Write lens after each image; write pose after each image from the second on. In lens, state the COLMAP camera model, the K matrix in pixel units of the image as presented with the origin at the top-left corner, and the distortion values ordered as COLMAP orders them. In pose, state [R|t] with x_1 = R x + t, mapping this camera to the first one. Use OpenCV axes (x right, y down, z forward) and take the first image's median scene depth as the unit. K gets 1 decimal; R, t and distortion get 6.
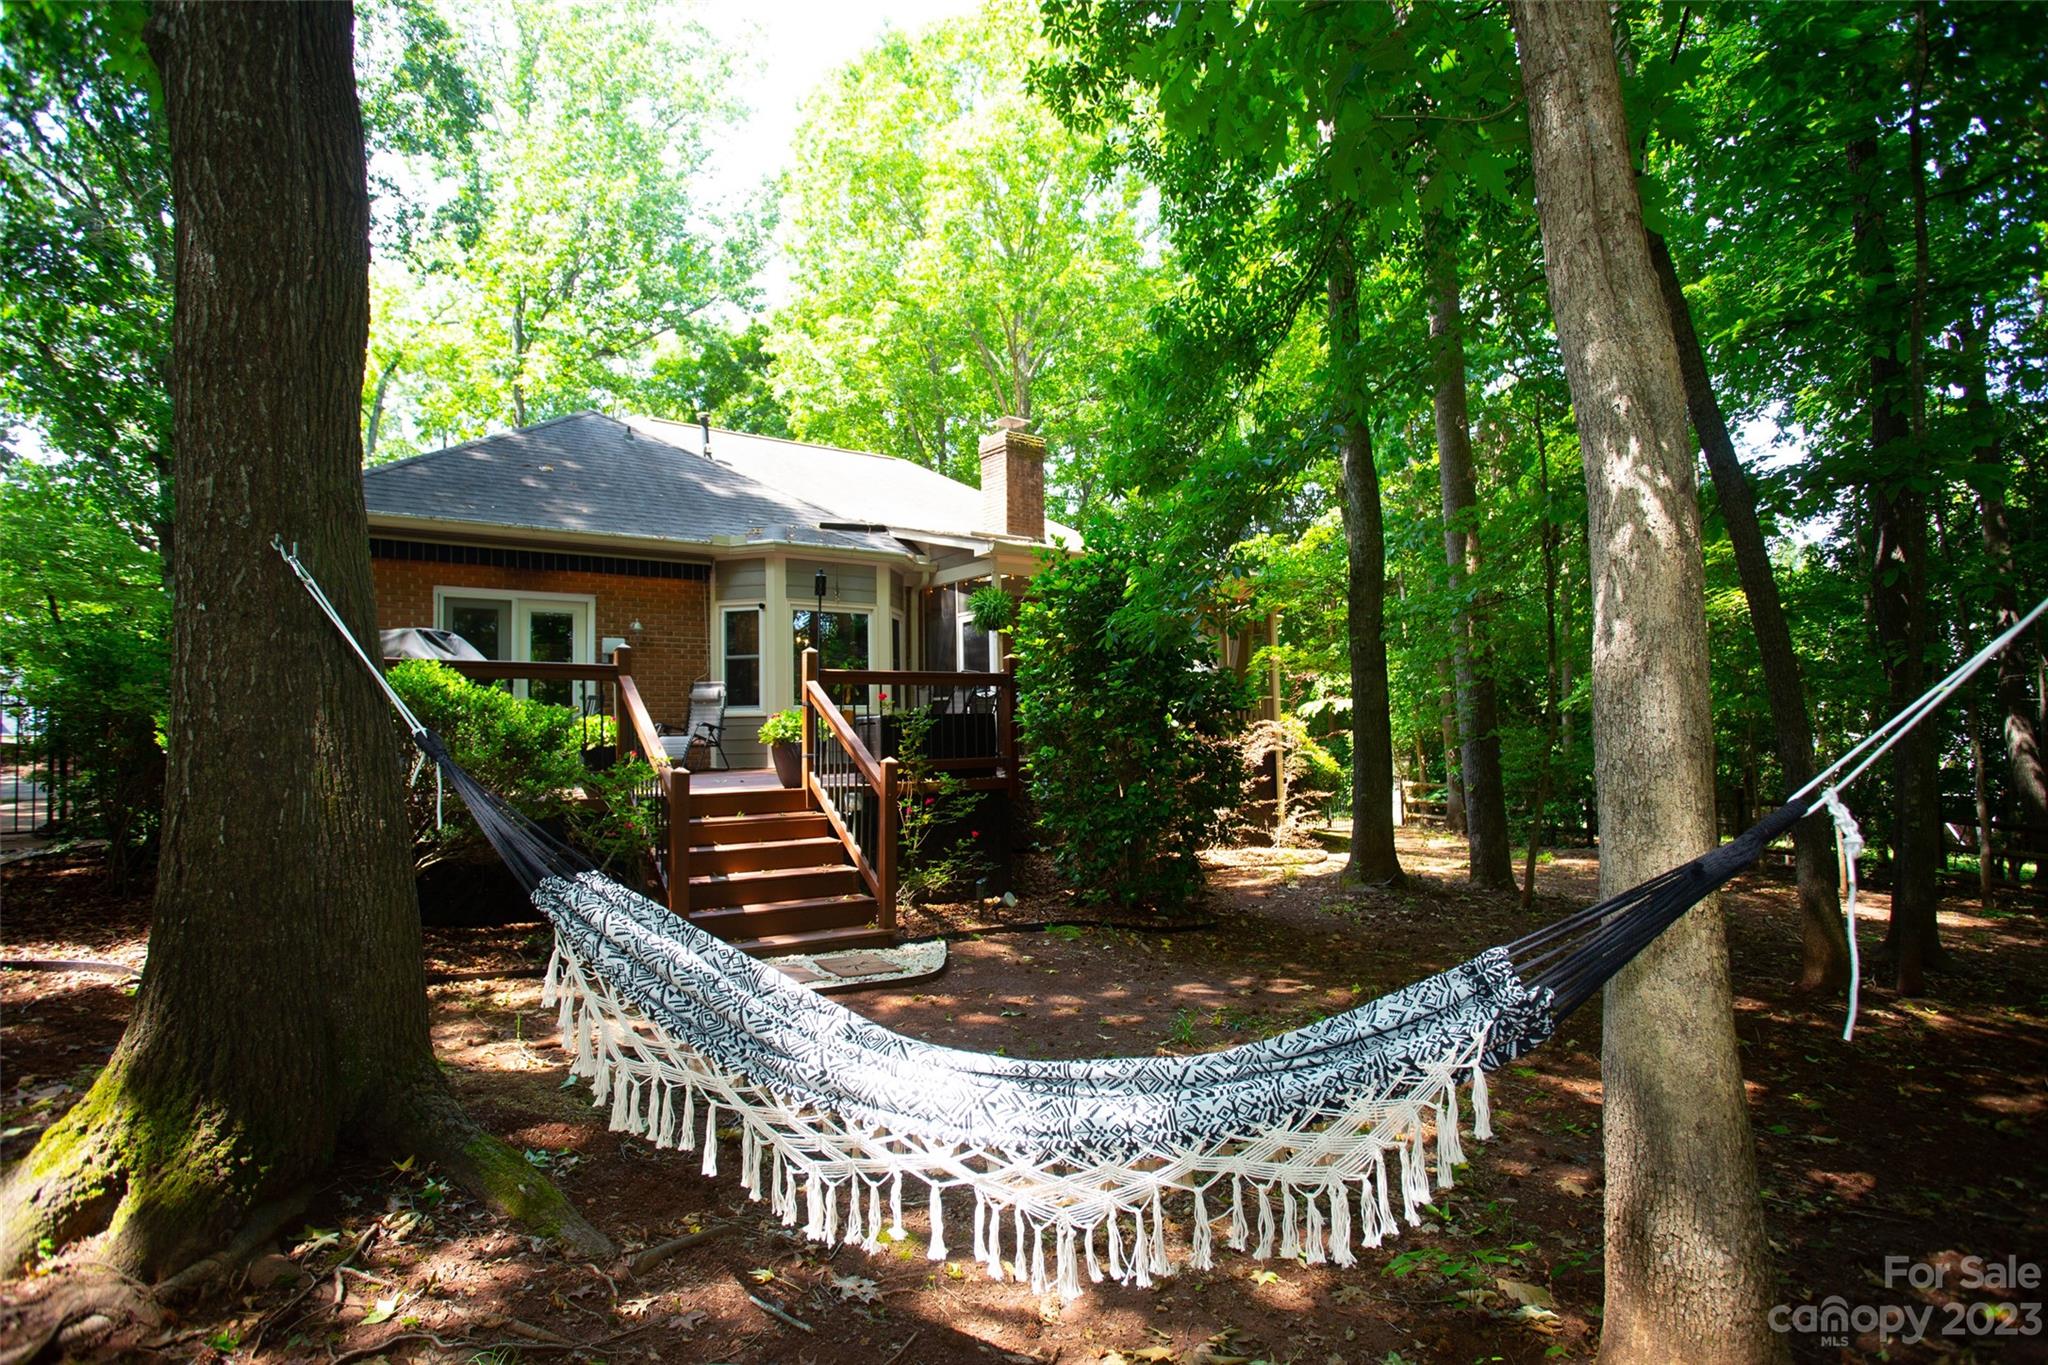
lens RADIAL K [[1000.9, 0, 1026.8], [0, 1000.9, 691.7], [0, 0, 1]] dist [-0.077200, 0.034606]
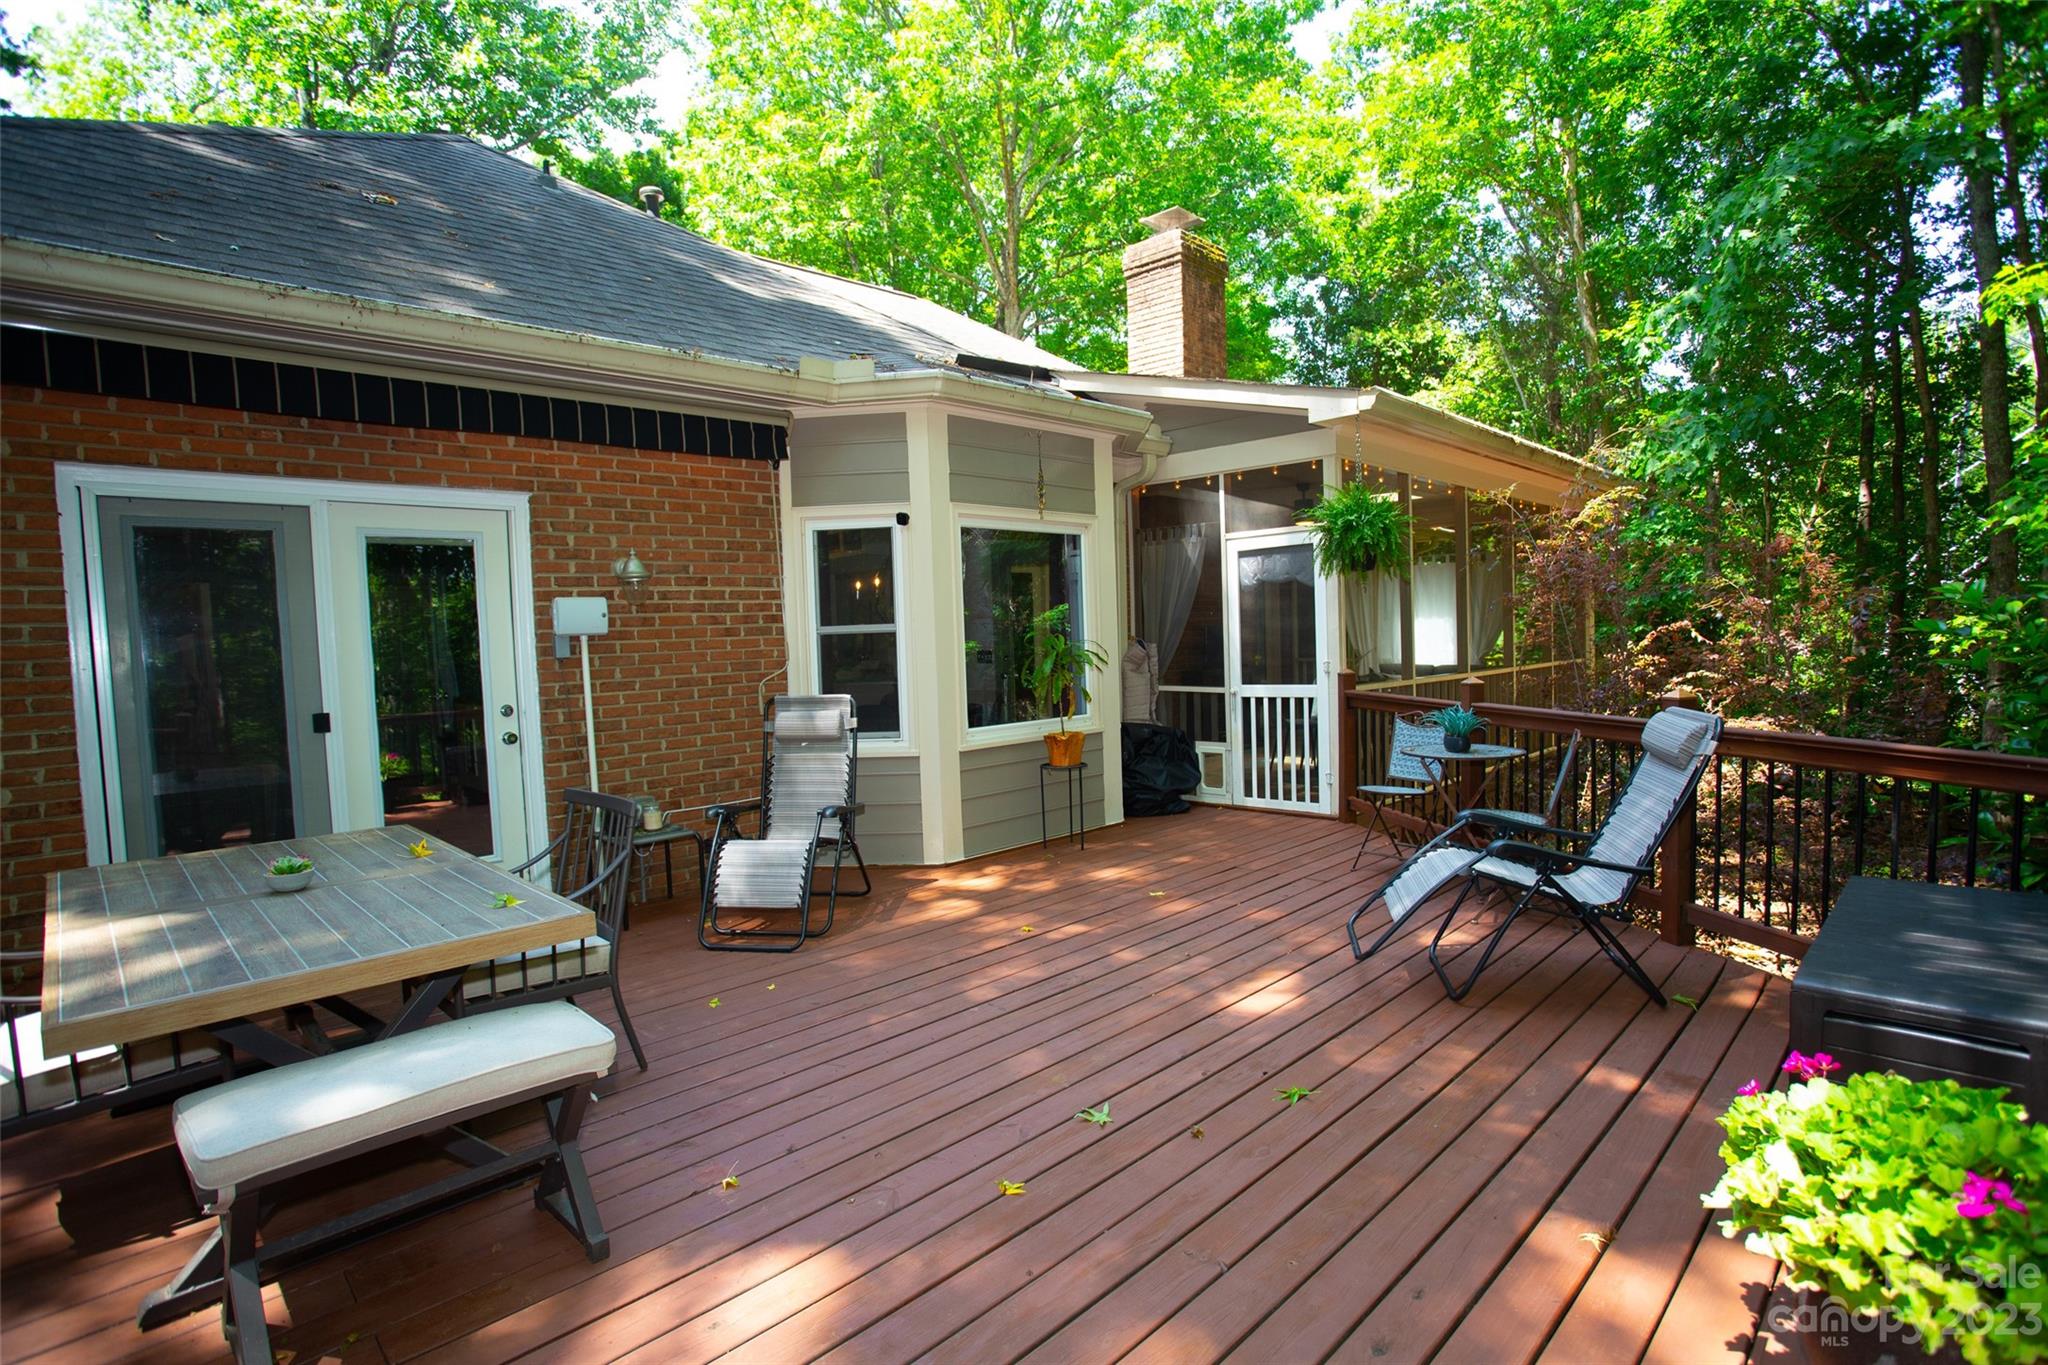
lens RADIAL K [[1000.9, 0, 1026.8], [0, 1000.9, 691.7], [0, 0, 1]] dist [-0.077200, 0.034606]
pose [[0.990666, -0.022974, 0.134363, -0.271217], [0.011094, 0.996014, 0.088509, -0.046492], [-0.135861, -0.086192, 0.986972, 0.530348]]
